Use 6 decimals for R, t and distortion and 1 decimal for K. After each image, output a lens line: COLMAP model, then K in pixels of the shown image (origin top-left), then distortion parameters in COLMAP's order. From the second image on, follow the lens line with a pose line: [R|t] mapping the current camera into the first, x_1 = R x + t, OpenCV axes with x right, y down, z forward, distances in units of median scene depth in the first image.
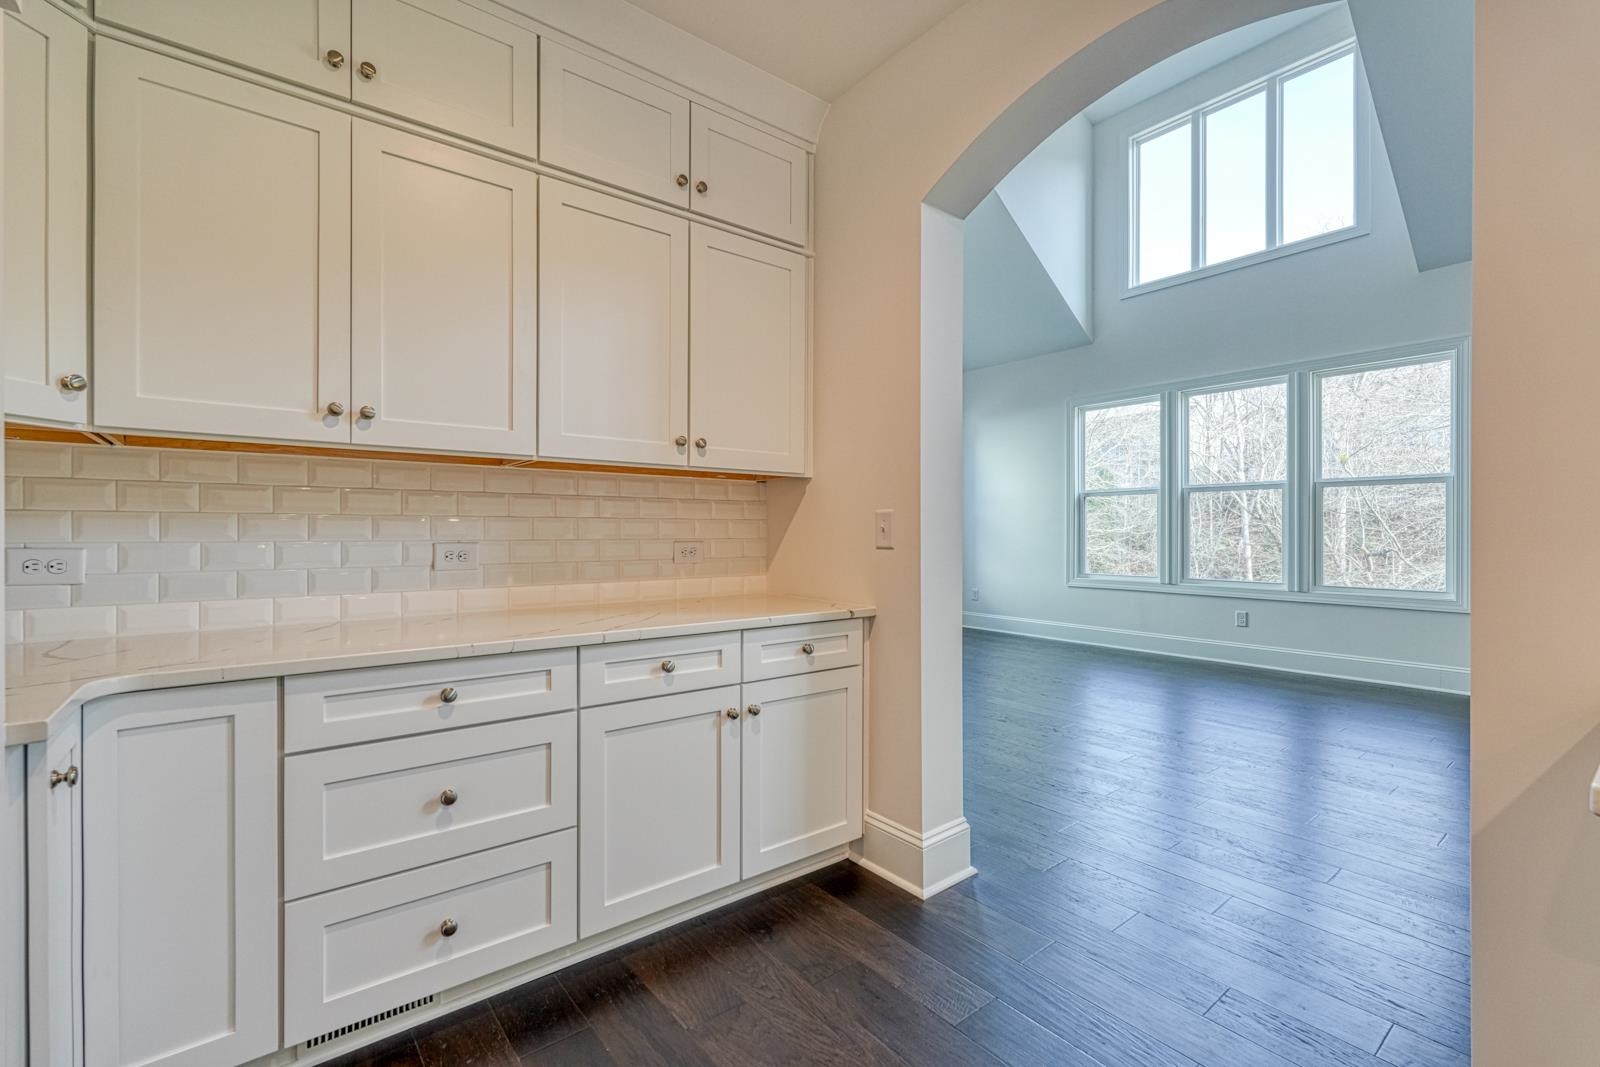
lens RADIAL K [[708.6, 0, 800.0], [0, 708.6, 533.5], [0, 0, 1]] dist [0.004400, 0.000252]
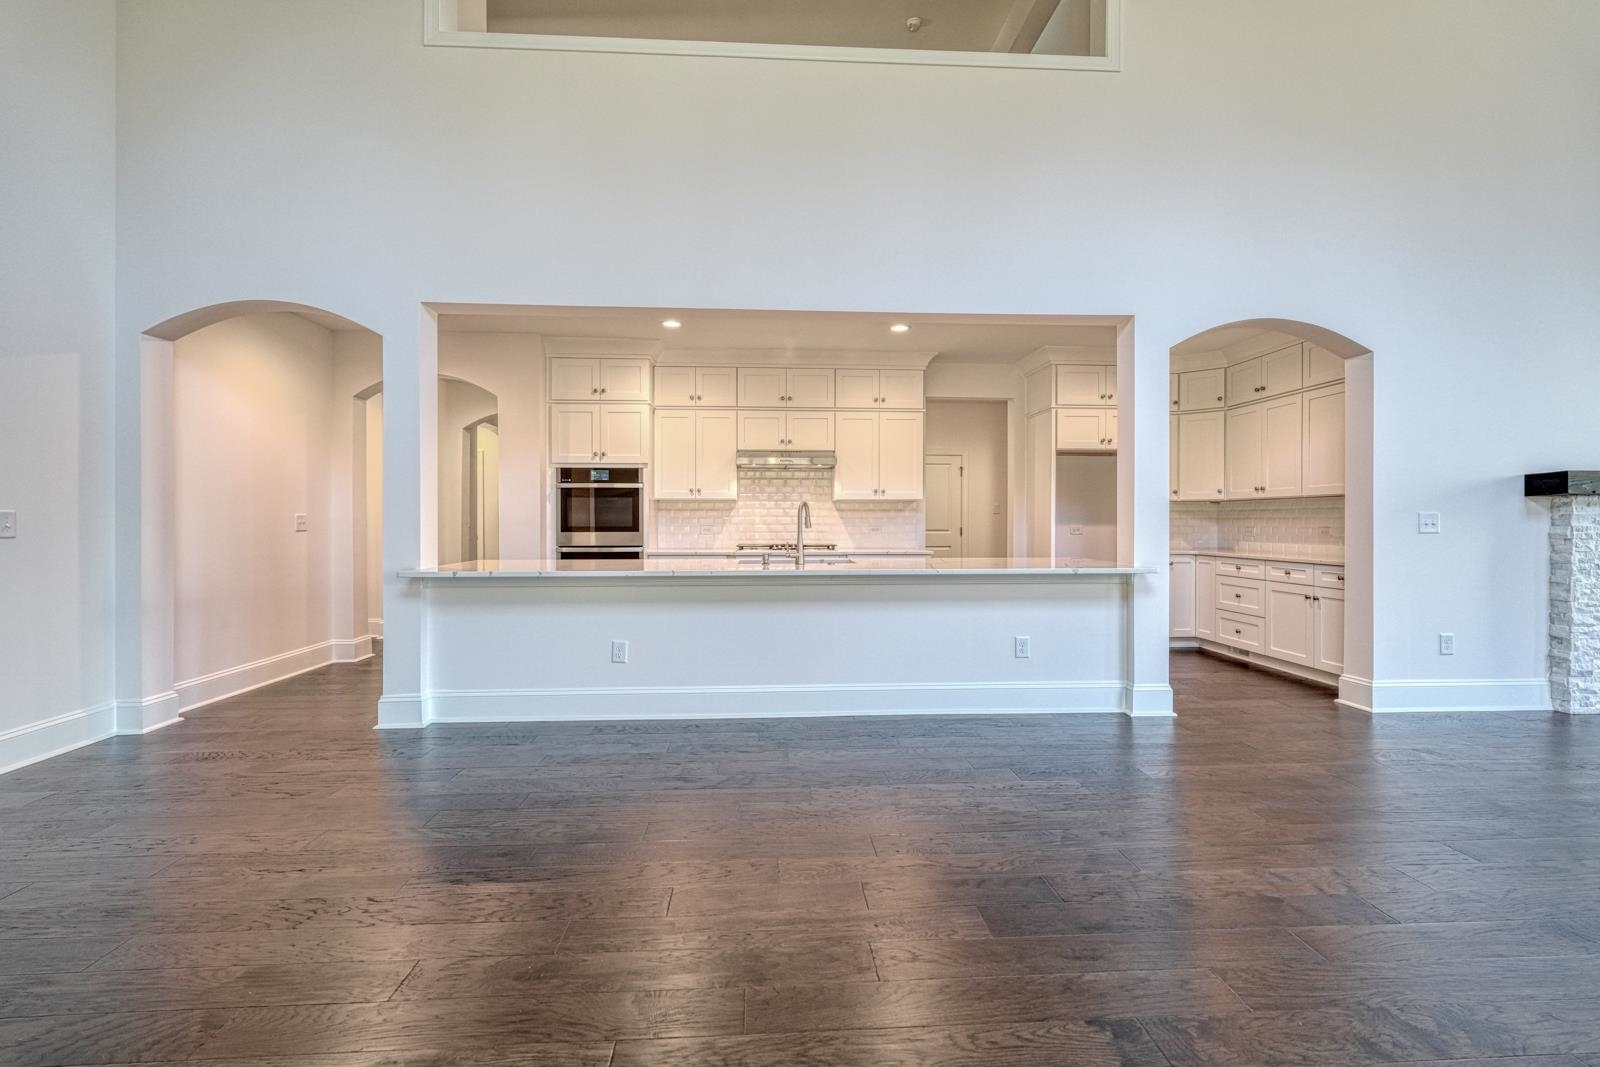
lens RADIAL K [[708.6, 0, 800.0], [0, 708.6, 533.5], [0, 0, 1]] dist [0.004400, 0.000252]
pose [[-0.573437, 0.011060, -0.819175, 2.921147], [-0.003916, 0.999860, 0.016241, 0.001256], [0.819240, 0.012521, -0.573314, 0.960541]]
